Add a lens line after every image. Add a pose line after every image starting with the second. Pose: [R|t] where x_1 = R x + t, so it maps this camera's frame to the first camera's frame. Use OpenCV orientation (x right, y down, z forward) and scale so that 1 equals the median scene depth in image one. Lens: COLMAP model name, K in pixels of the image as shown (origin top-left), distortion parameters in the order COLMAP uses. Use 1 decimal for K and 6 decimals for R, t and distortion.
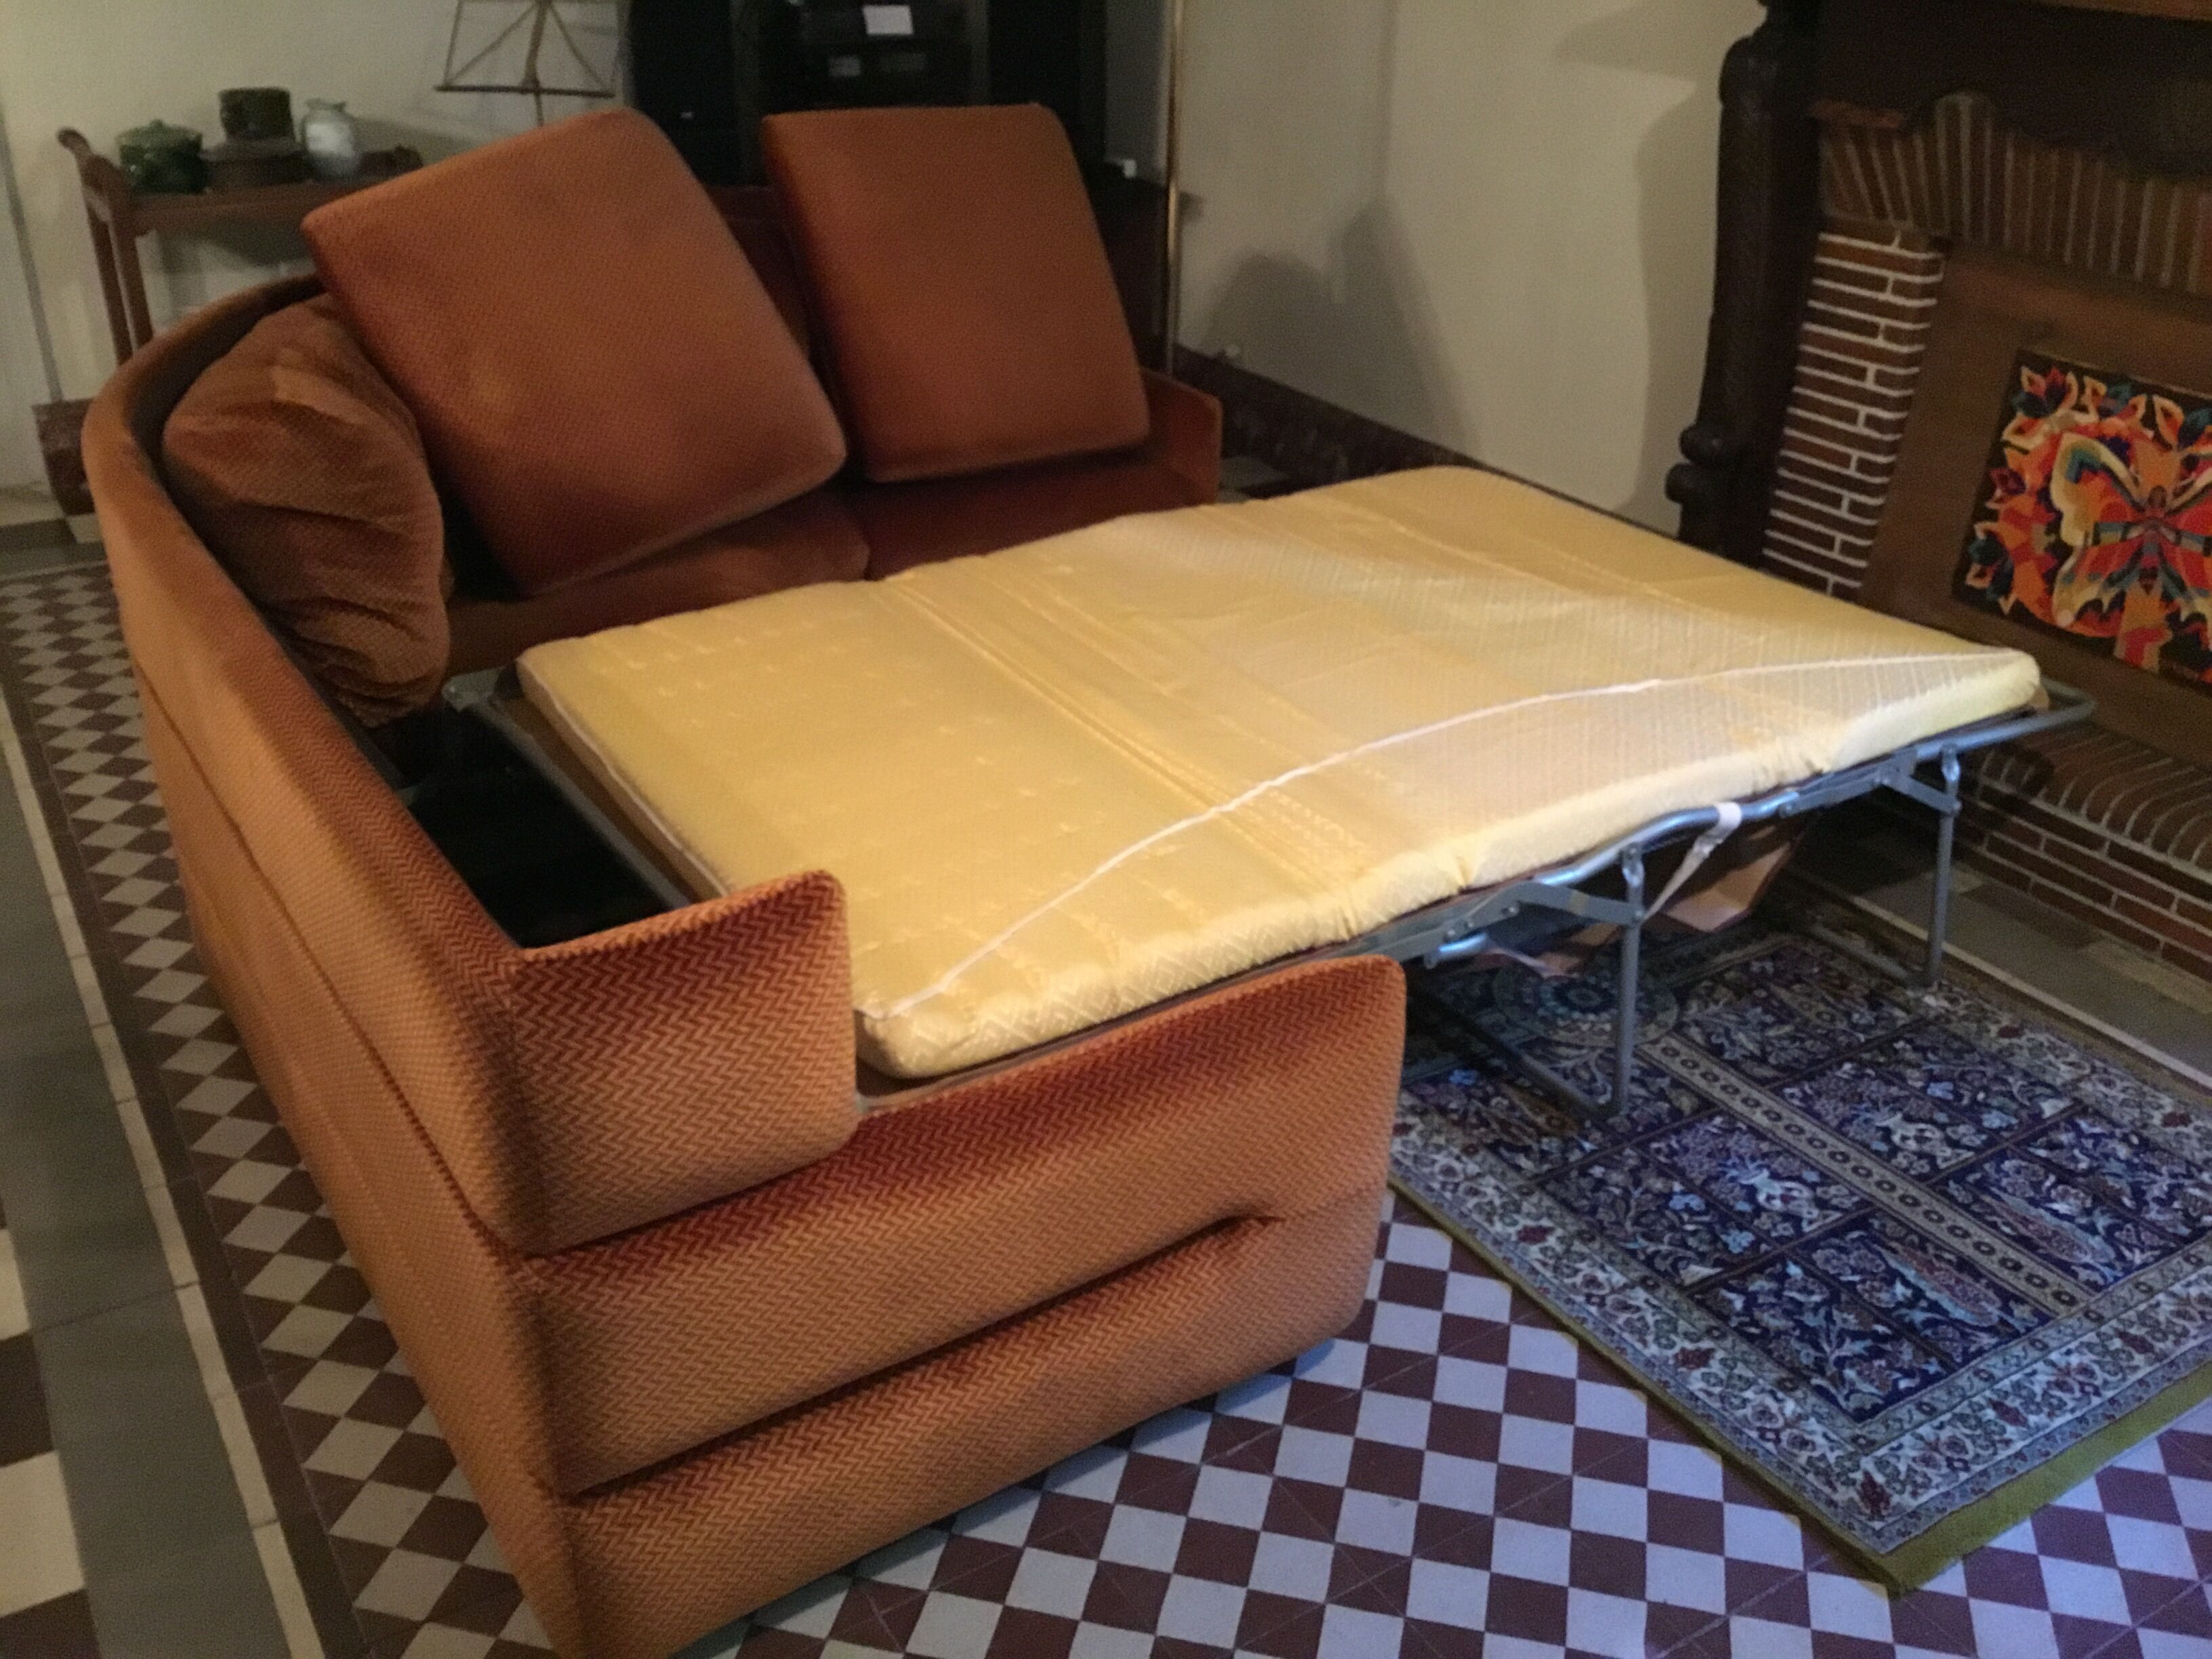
lens RADIAL K [[2050.1, 0, 1083.5], [0, 2050.1, 818.4], [0, 0, 1]] dist [0.106139, -0.250468]
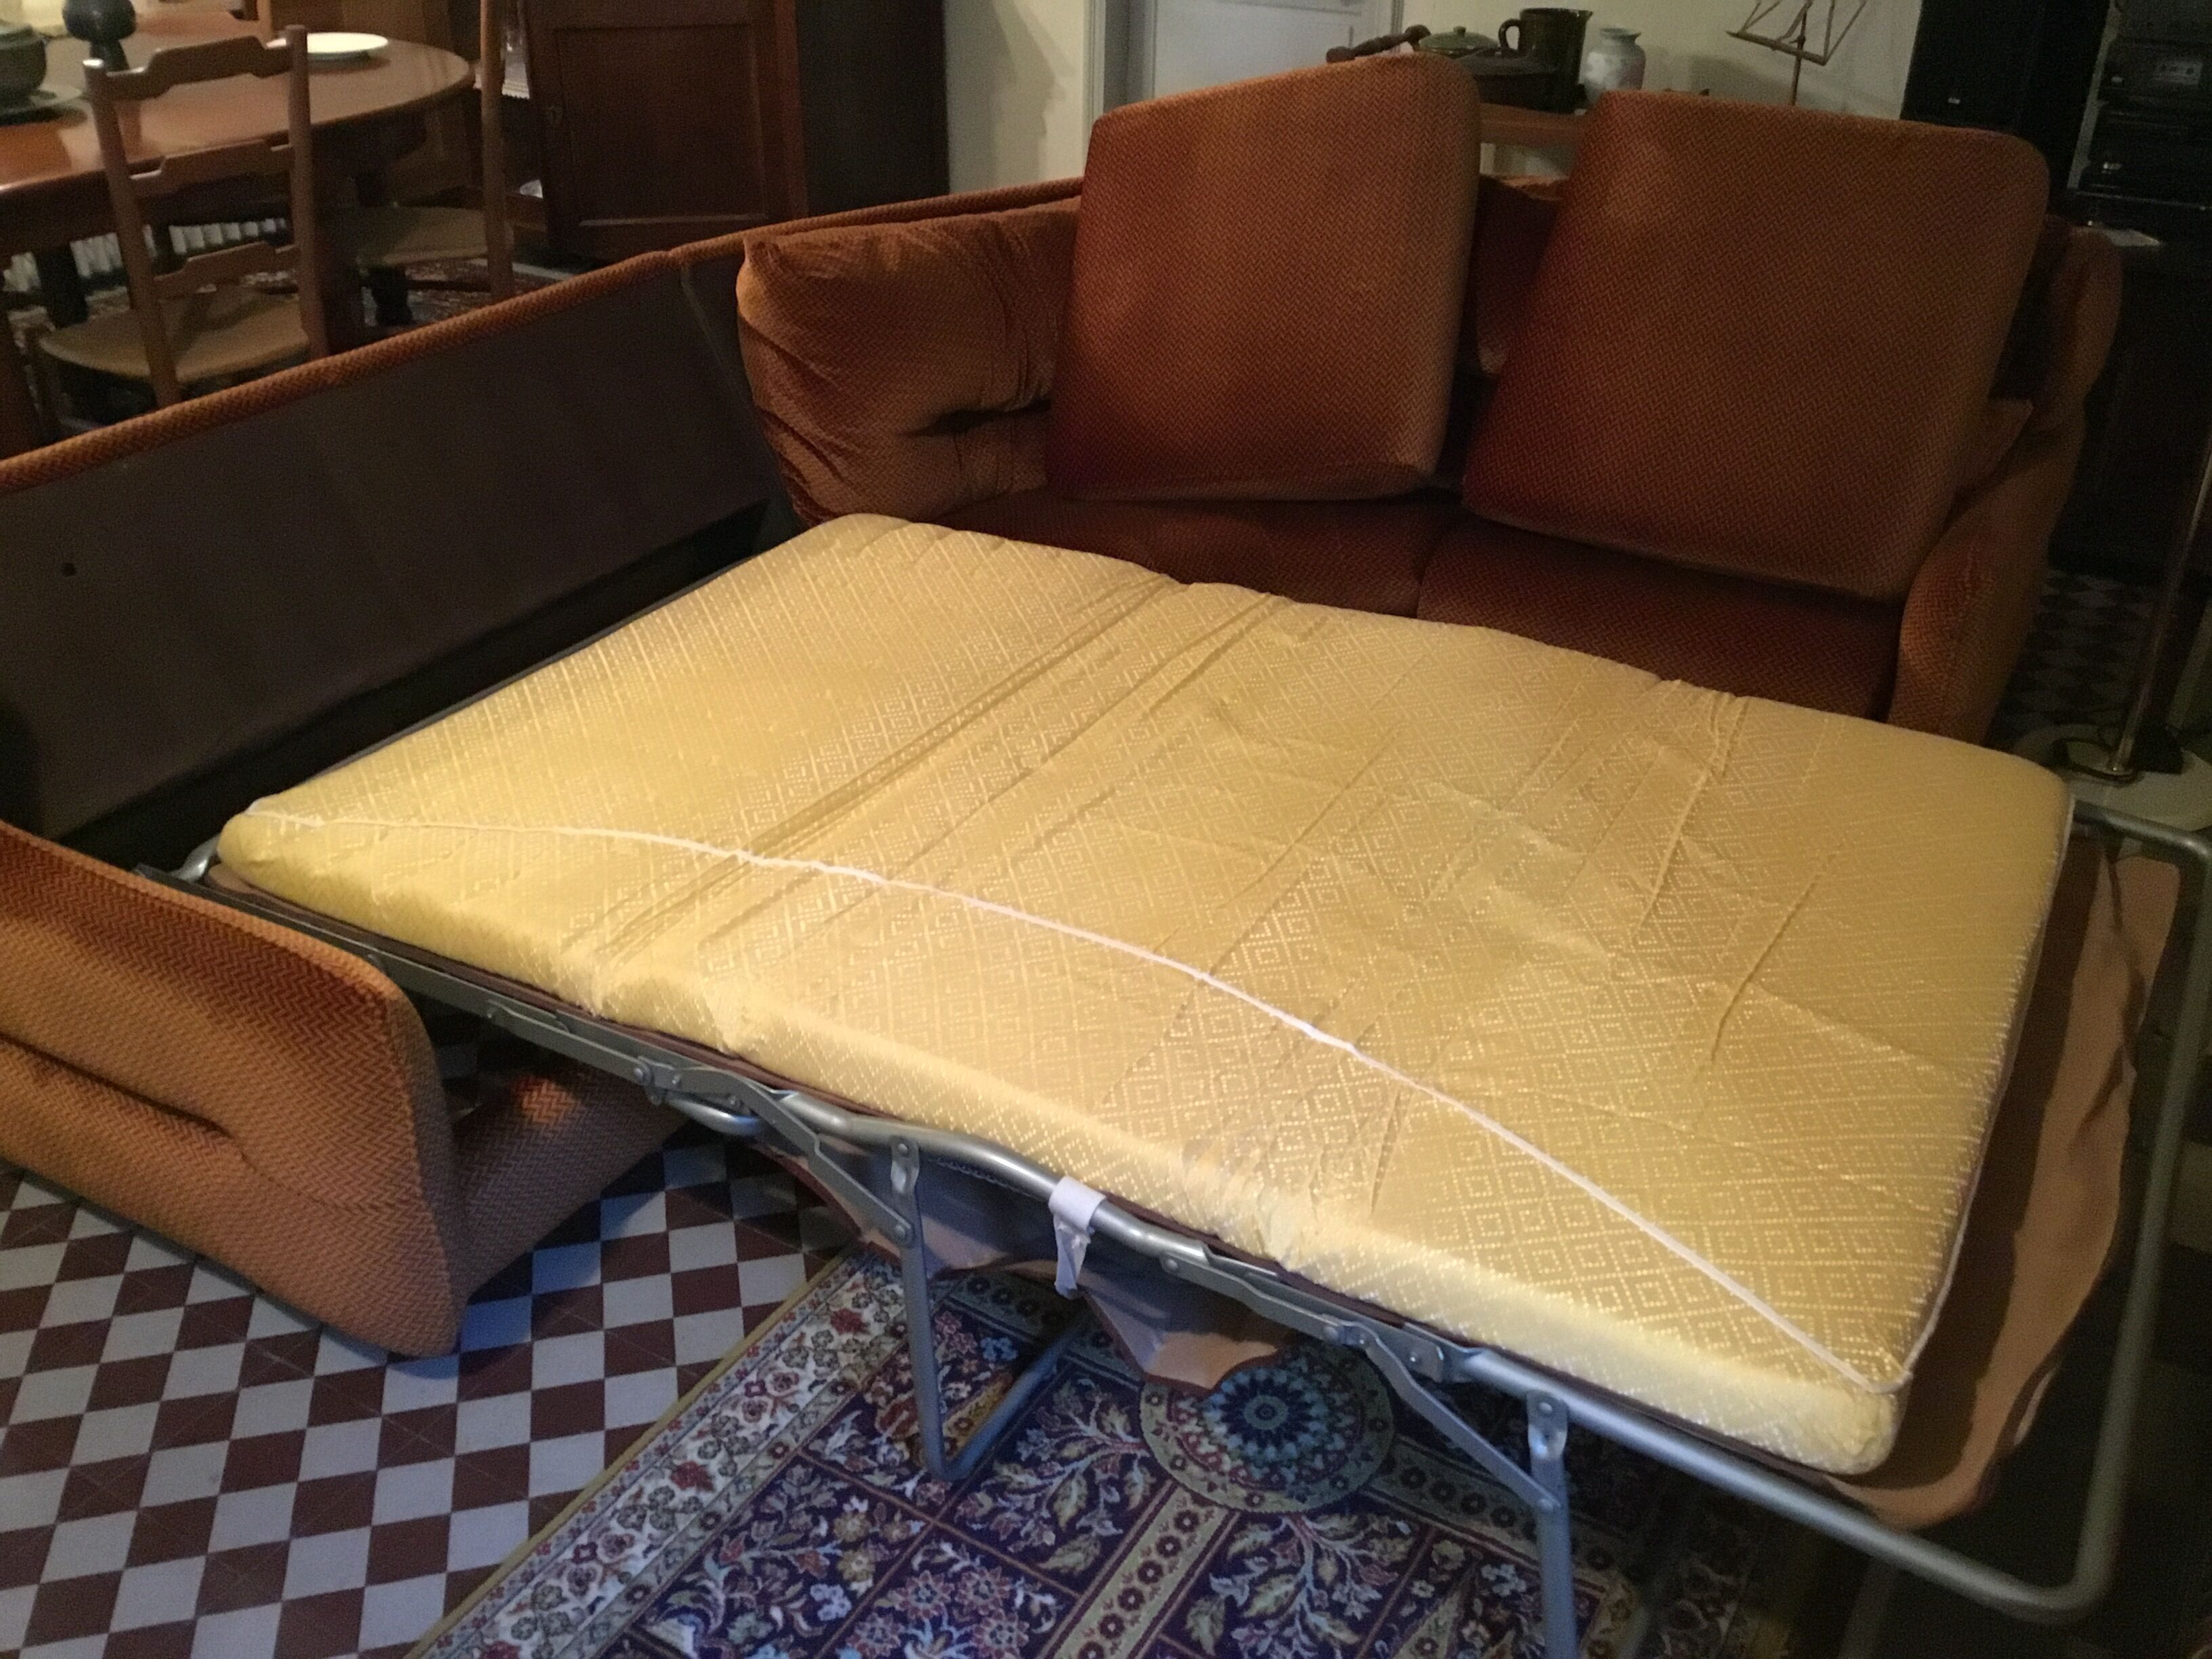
lens RADIAL K [[2021.6, 0, 1081.4], [0, 2021.6, 830.5], [0, 0, 1]] dist [0.000593, -0.032011]
pose [[0.453689, 0.424000, -0.783830, 0.989547], [-0.391641, 0.884935, 0.252005, -0.353270], [0.800490, 0.192648, 0.567541, 0.757210]]
